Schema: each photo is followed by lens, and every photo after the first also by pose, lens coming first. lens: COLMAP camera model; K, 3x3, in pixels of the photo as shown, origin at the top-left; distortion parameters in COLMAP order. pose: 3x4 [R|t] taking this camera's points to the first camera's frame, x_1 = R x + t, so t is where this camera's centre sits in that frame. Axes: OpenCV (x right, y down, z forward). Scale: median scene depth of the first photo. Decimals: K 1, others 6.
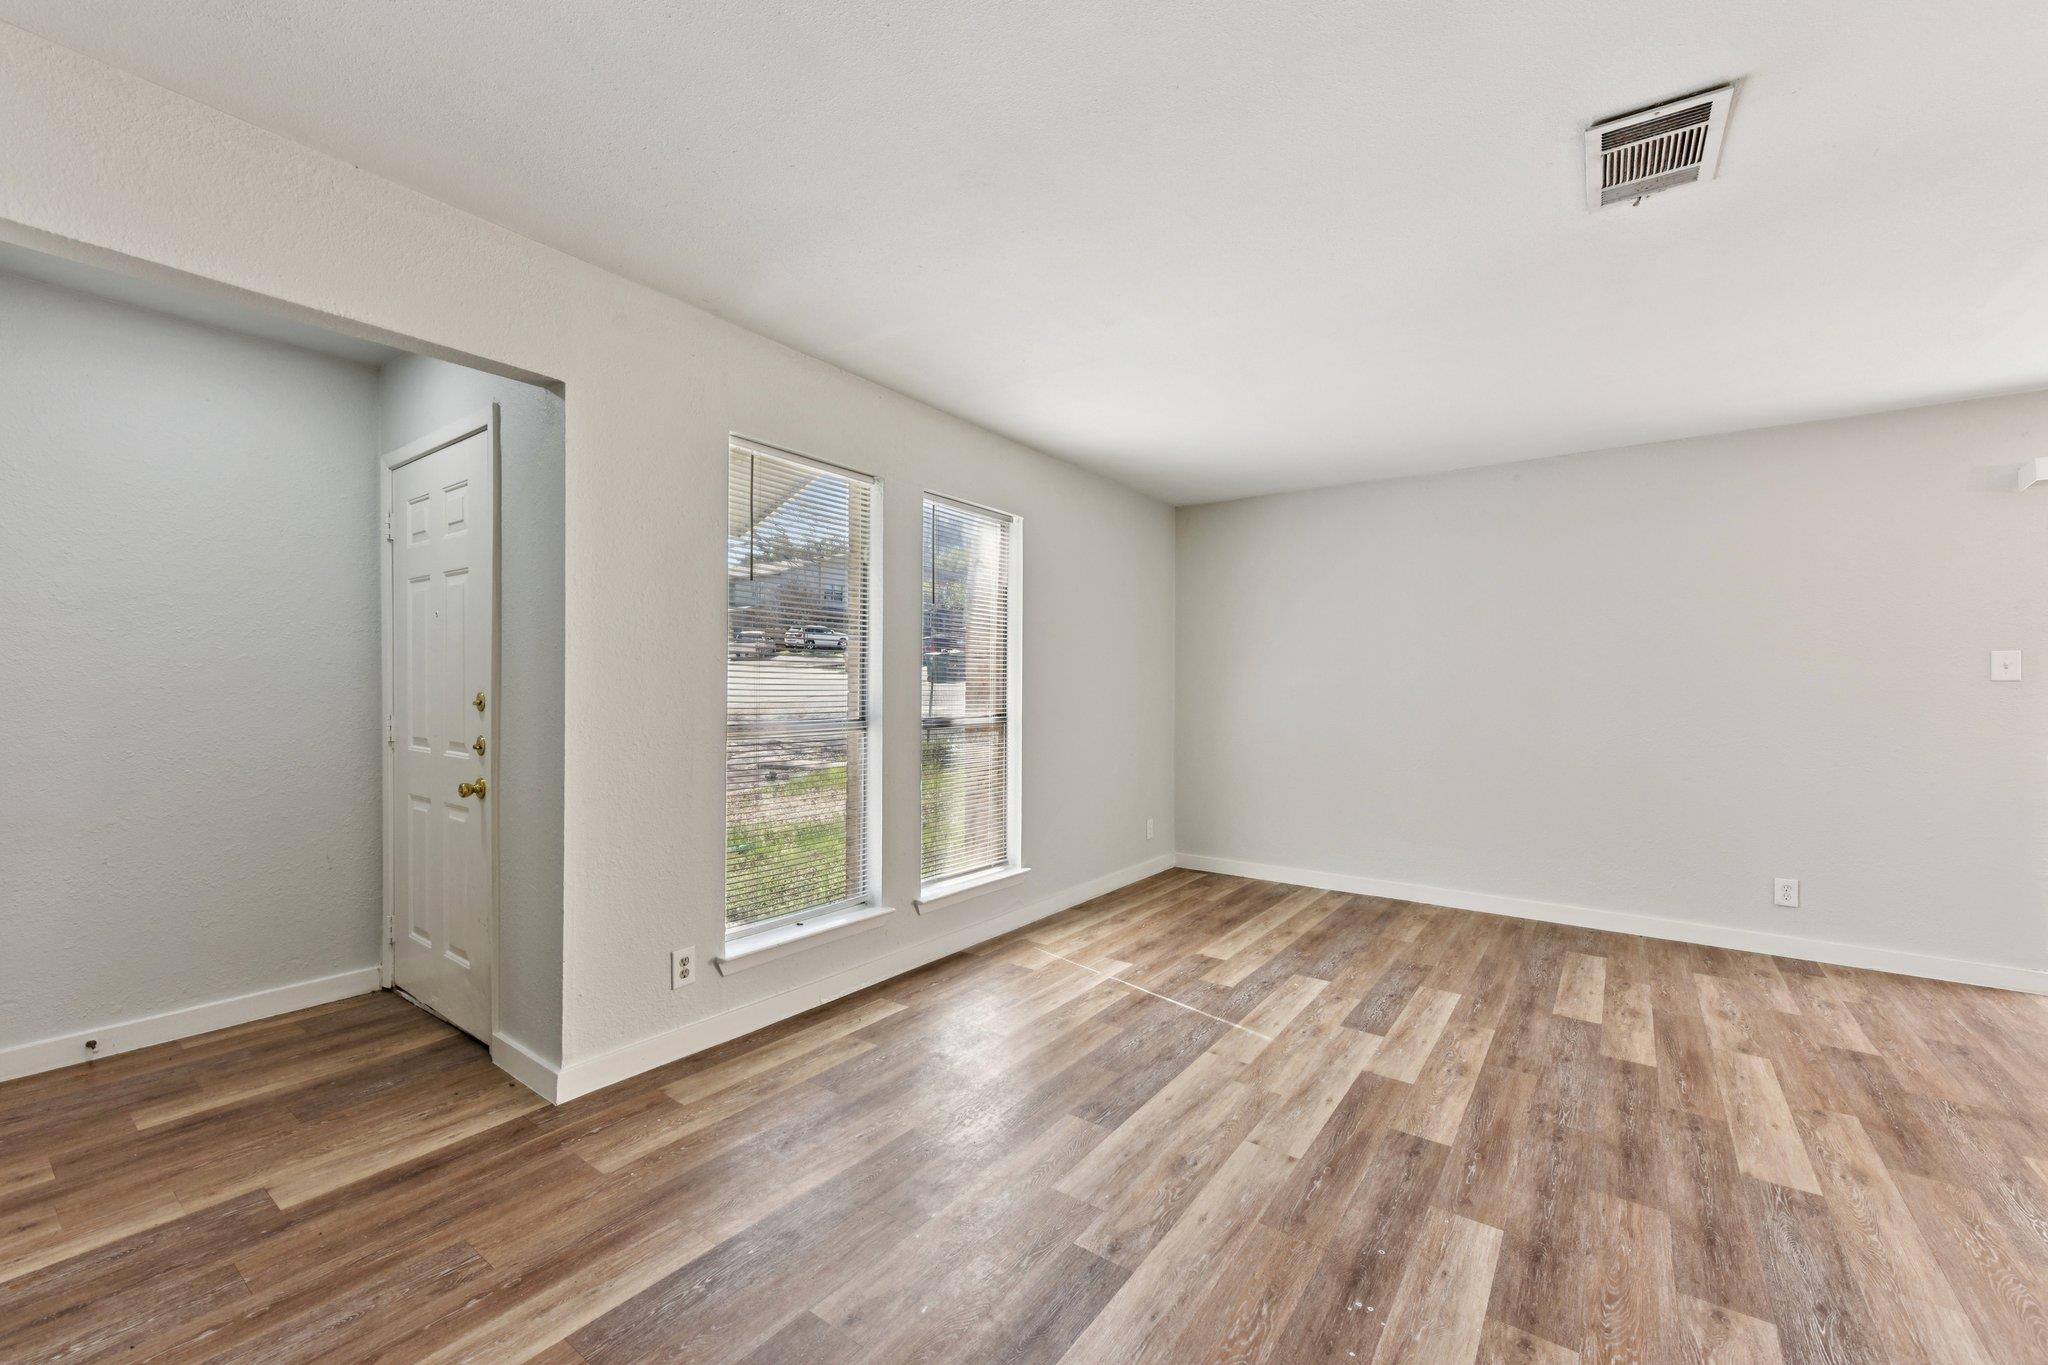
lens RADIAL K [[809.9, 0, 1036.5], [0, 809.9, 699.9], [0, 0, 1]] dist [0.006248, -0.002866]
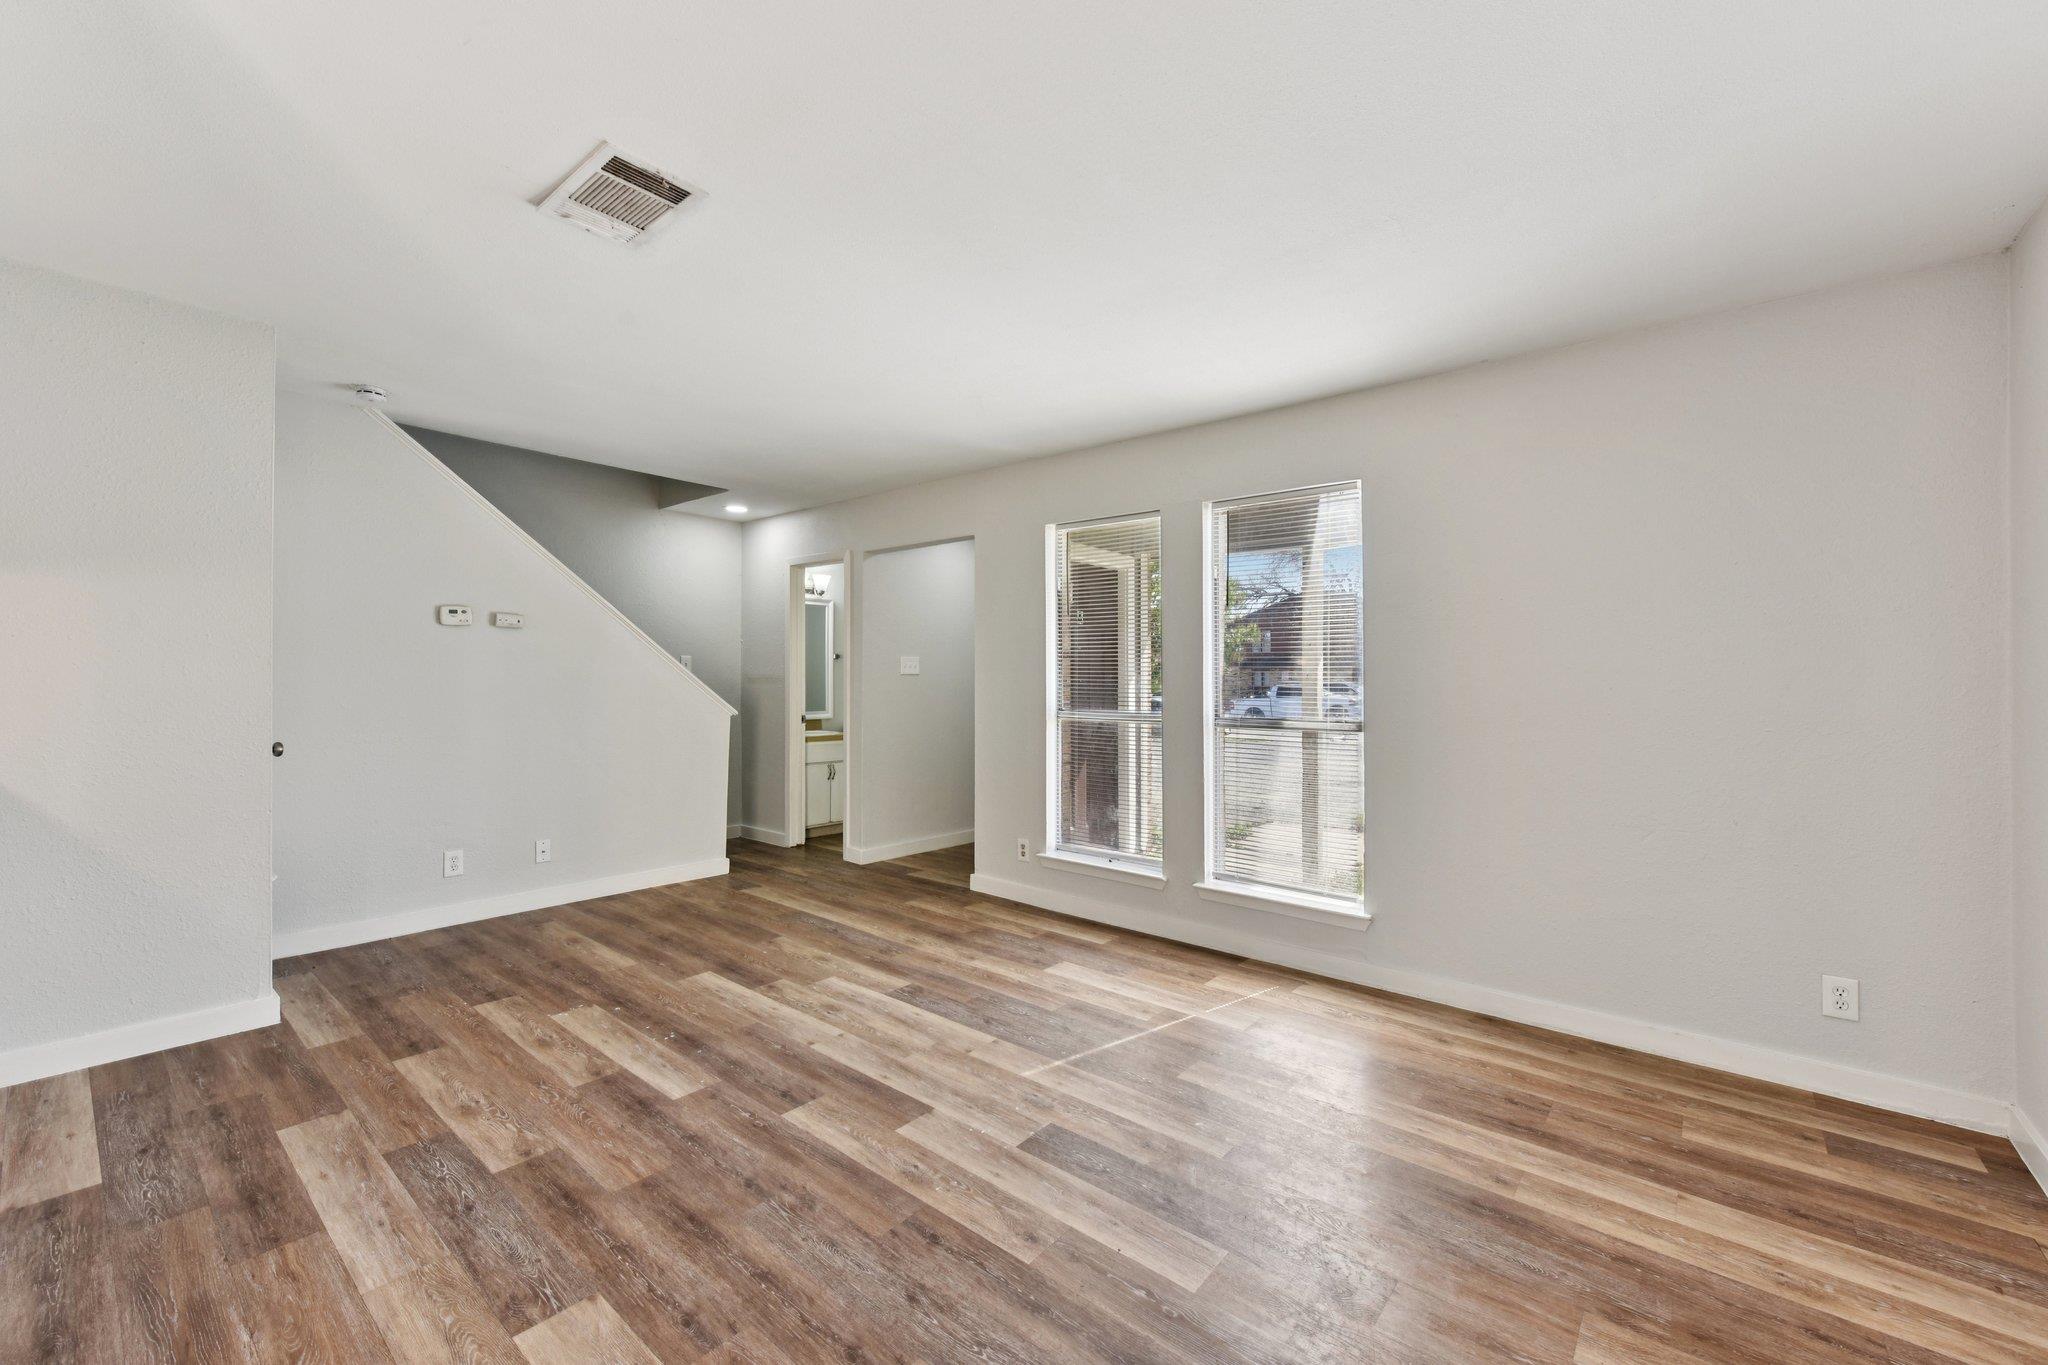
lens RADIAL K [[809.9, 0, 1037.5], [0, 809.9, 685.3], [0, 0, 1]] dist [0.006248, -0.002866]
pose [[-0.058629, -0.001536, -0.998279, 1.186299], [-0.024247, 0.999706, -0.000114, -0.013446], [0.997985, 0.024199, -0.058649, 1.060352]]
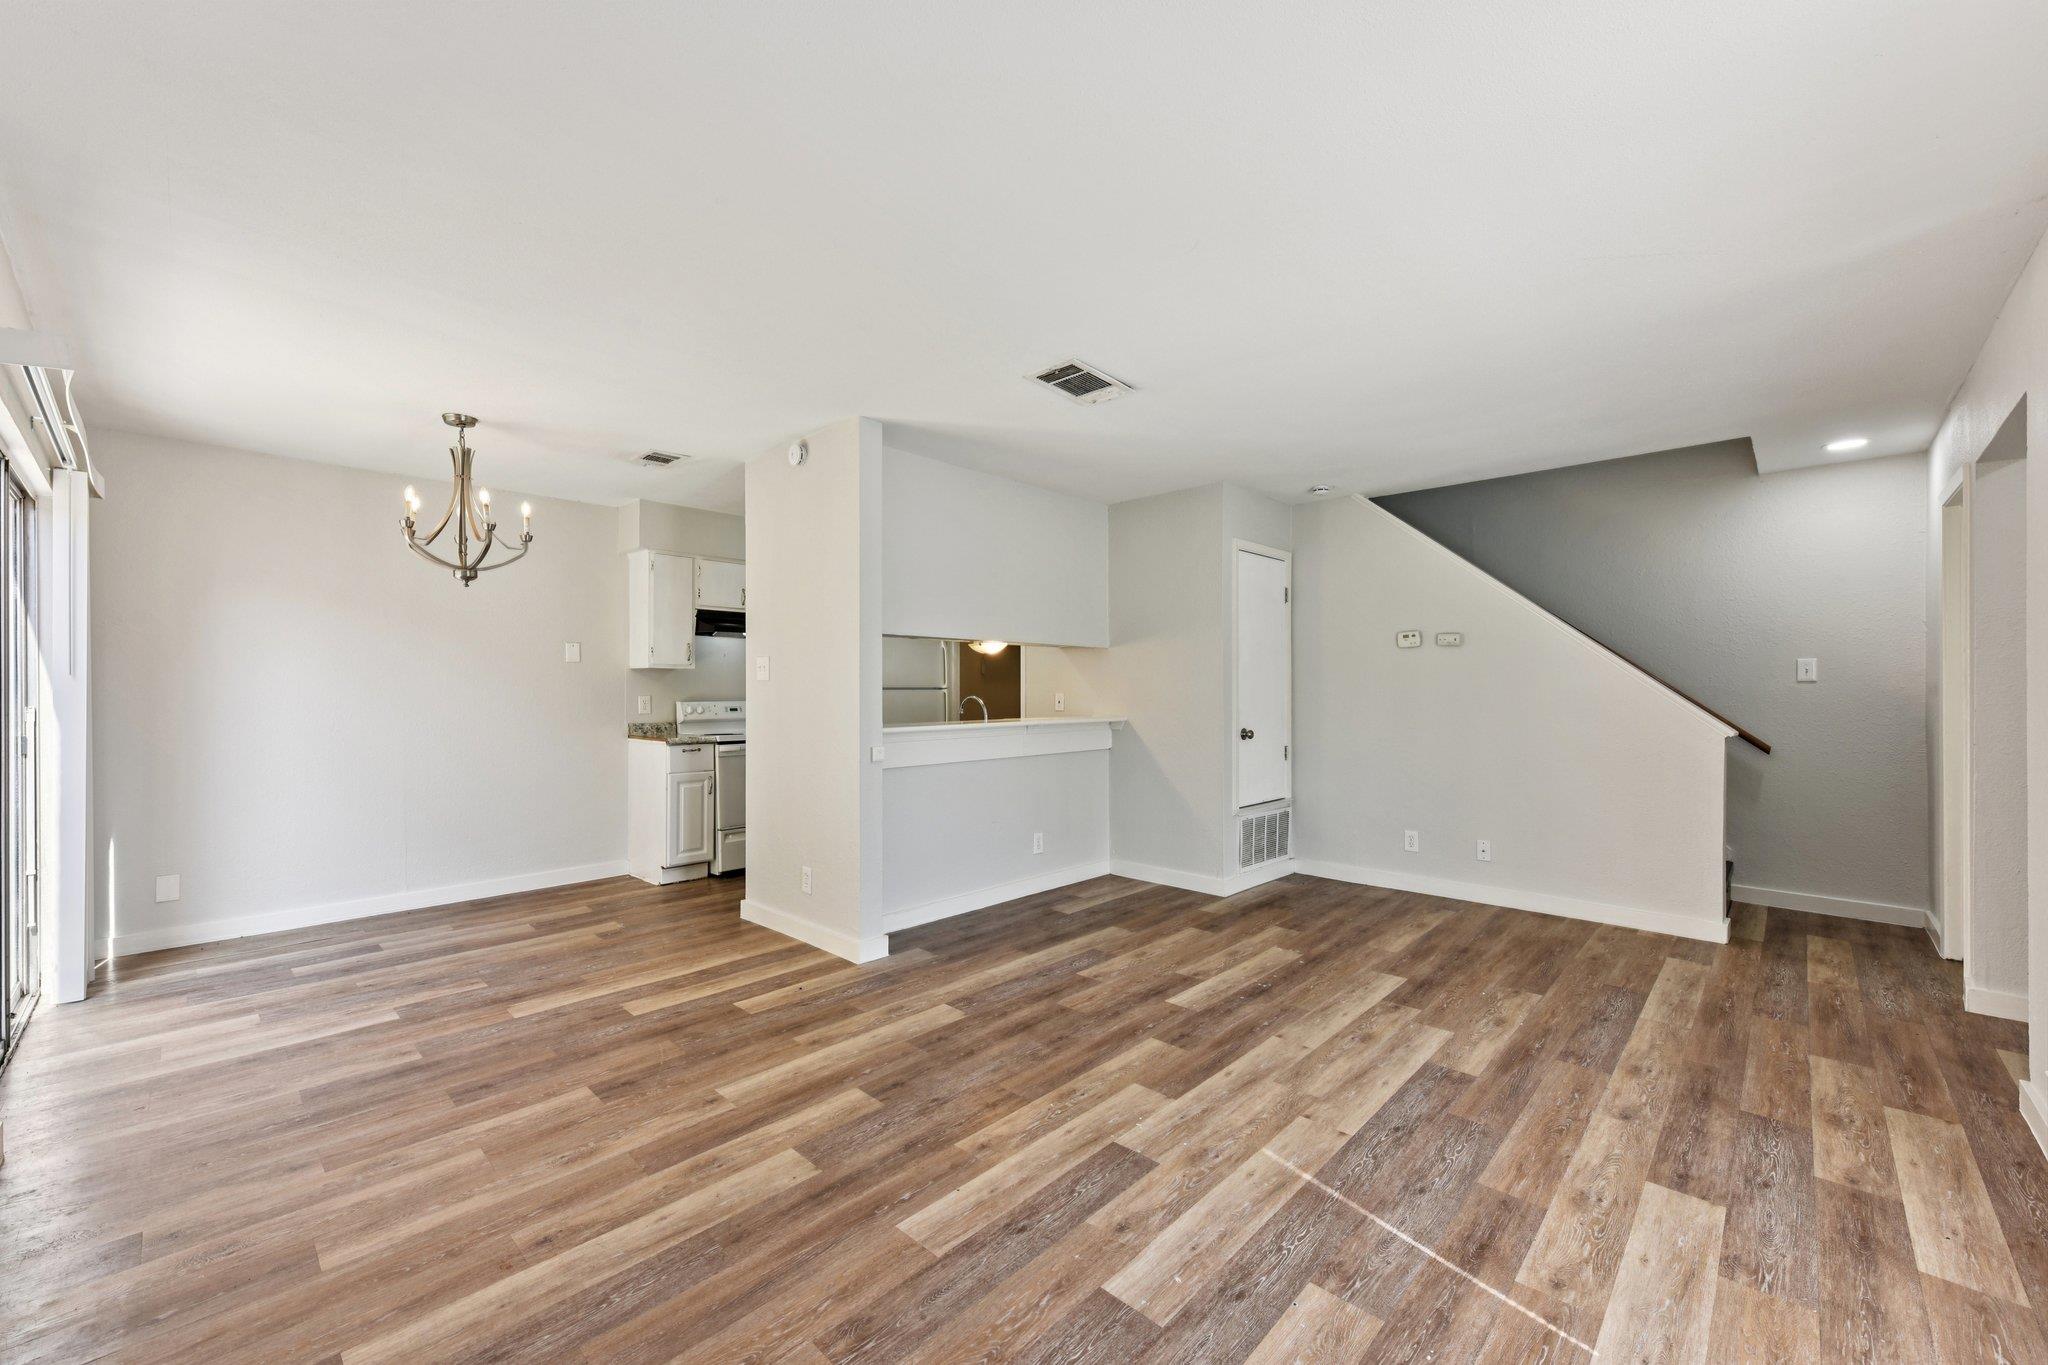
lens RADIAL K [[809.9, 0, 1041.9], [0, 809.9, 693.6], [0, 0, 1]] dist [0.006248, -0.002866]
pose [[-0.992501, -0.007037, 0.122033, 0.407122], [-0.004563, 0.999779, 0.020540, -0.024621], [-0.122151, 0.019829, -0.992313, 1.773151]]
